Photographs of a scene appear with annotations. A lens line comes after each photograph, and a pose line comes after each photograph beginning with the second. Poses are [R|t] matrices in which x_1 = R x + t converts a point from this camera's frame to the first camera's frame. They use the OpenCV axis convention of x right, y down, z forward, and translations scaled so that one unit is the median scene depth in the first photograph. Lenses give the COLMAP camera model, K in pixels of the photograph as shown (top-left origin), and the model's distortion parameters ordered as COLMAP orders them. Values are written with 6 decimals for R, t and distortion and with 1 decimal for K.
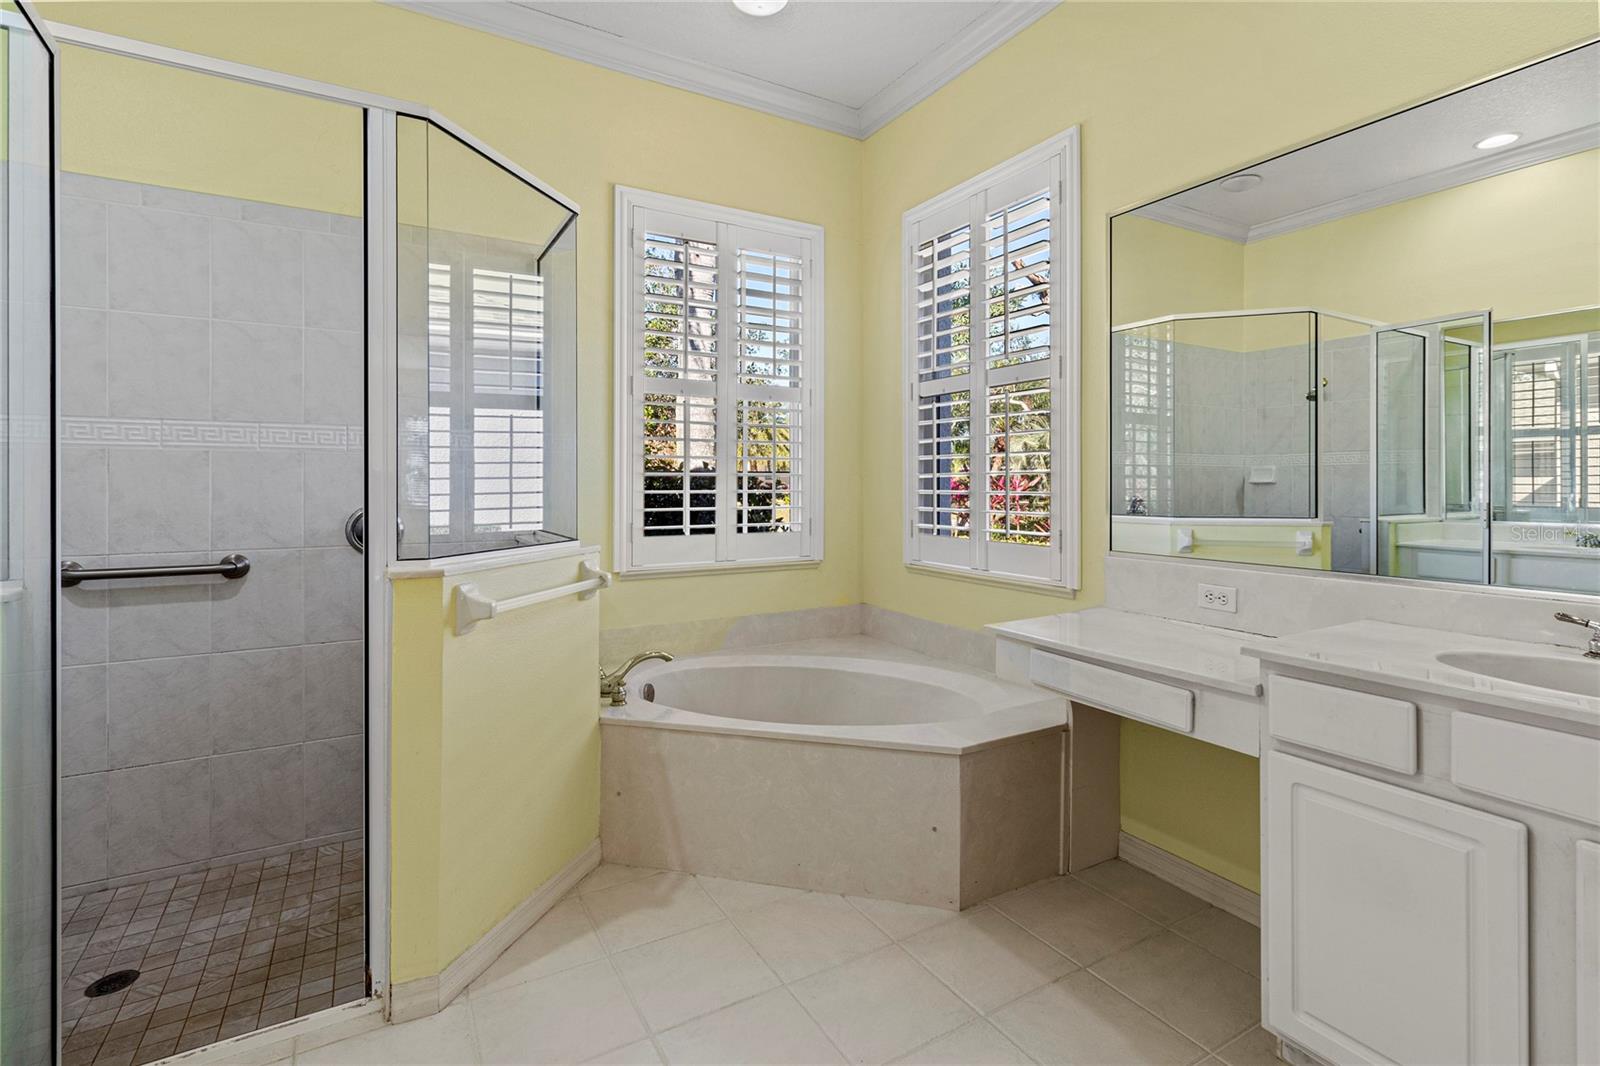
lens RADIAL K [[749.1, 0, 807.9], [0, 749.1, 469.4], [0, 0, 1]] dist [0.001124, 0.000001]
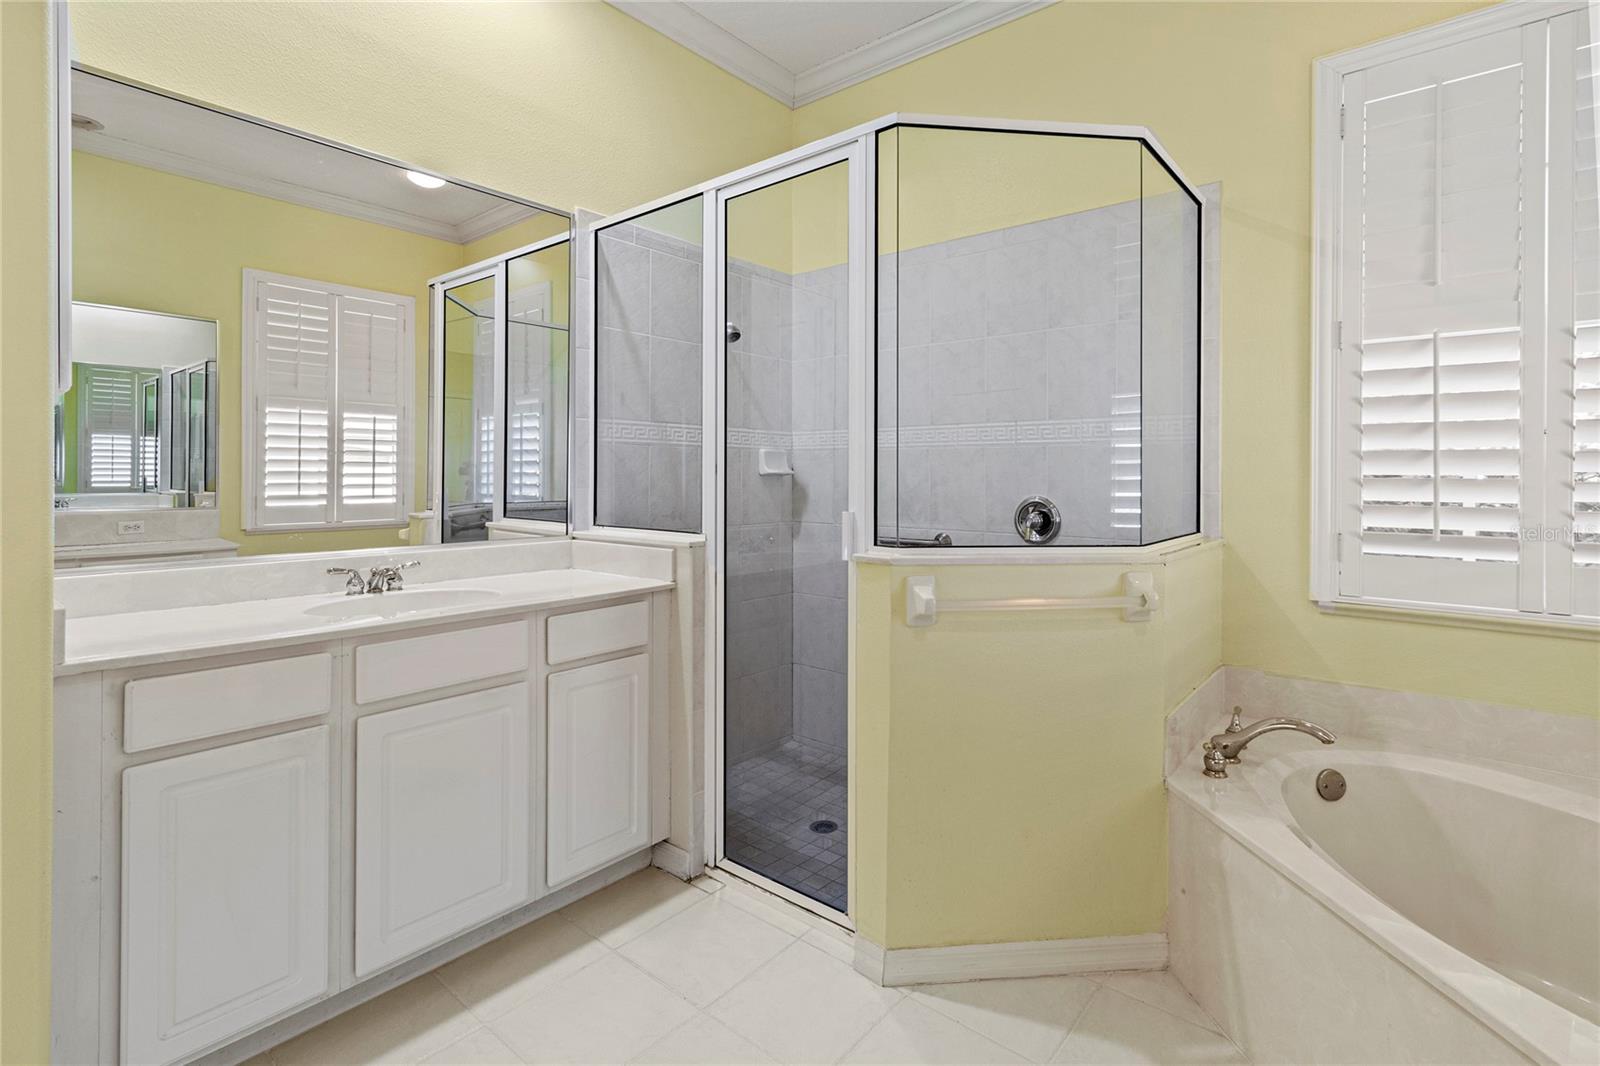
lens RADIAL K [[755.4, 0, 803.9], [0, 755.4, 475.6], [0, 0, 1]] dist [-0.001531, -0.000102]
pose [[0.345964, -0.002546, -0.938244, 0.331591], [0.022270, 0.999737, 0.005499, 0.008746], [0.937983, -0.022797, 0.345930, 0.411757]]
